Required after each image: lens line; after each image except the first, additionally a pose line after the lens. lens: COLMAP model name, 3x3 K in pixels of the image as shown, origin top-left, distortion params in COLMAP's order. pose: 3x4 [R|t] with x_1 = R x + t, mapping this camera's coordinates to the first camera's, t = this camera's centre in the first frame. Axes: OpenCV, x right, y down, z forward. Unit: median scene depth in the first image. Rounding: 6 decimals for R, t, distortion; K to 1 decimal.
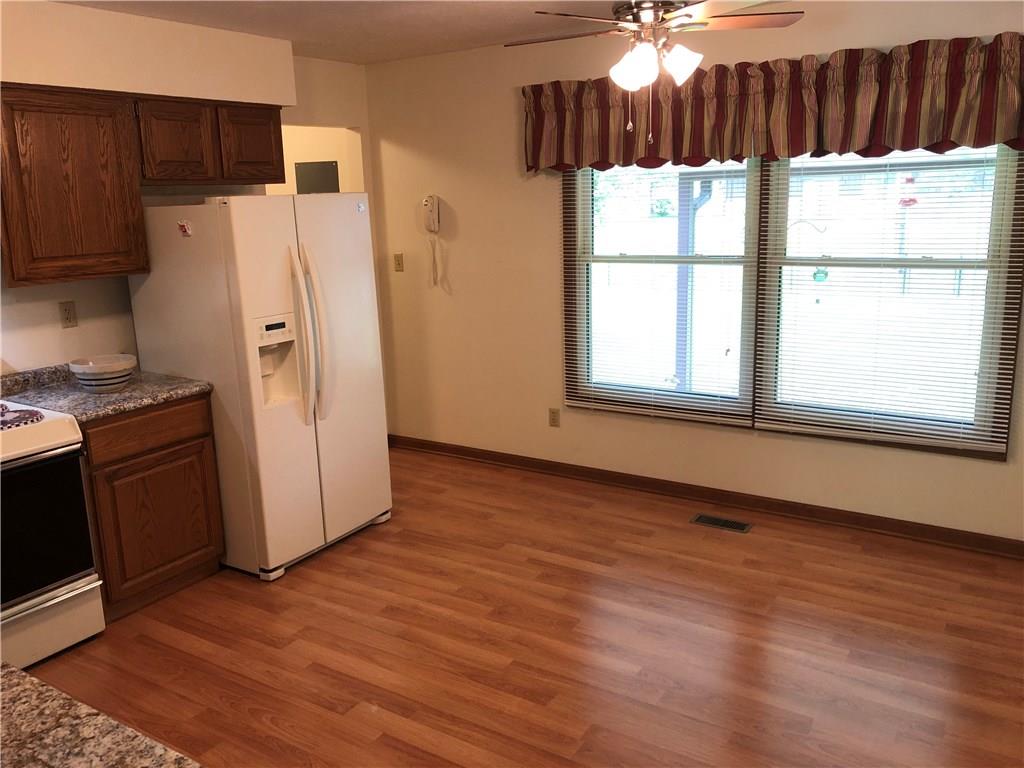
lens RADIAL K [[842.1, 0, 505.4], [0, 842.1, 380.6], [0, 0, 1]] dist [0.021034, -0.009098]
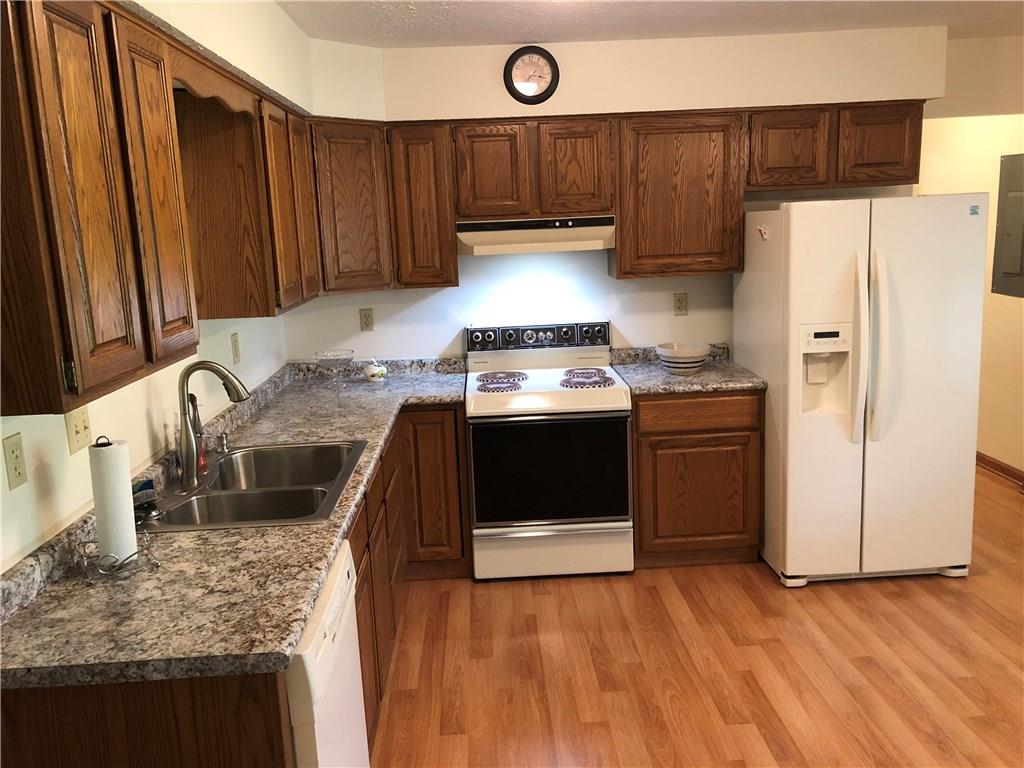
lens RADIAL K [[842.1, 0, 505.4], [0, 842.1, 380.6], [0, 0, 1]] dist [0.021034, -0.009098]
pose [[0.576056, 0.161082, -0.801381, 0.305563], [-0.153282, 0.984286, 0.087664, -0.041099], [0.802910, 0.072338, 0.591695, 0.131090]]
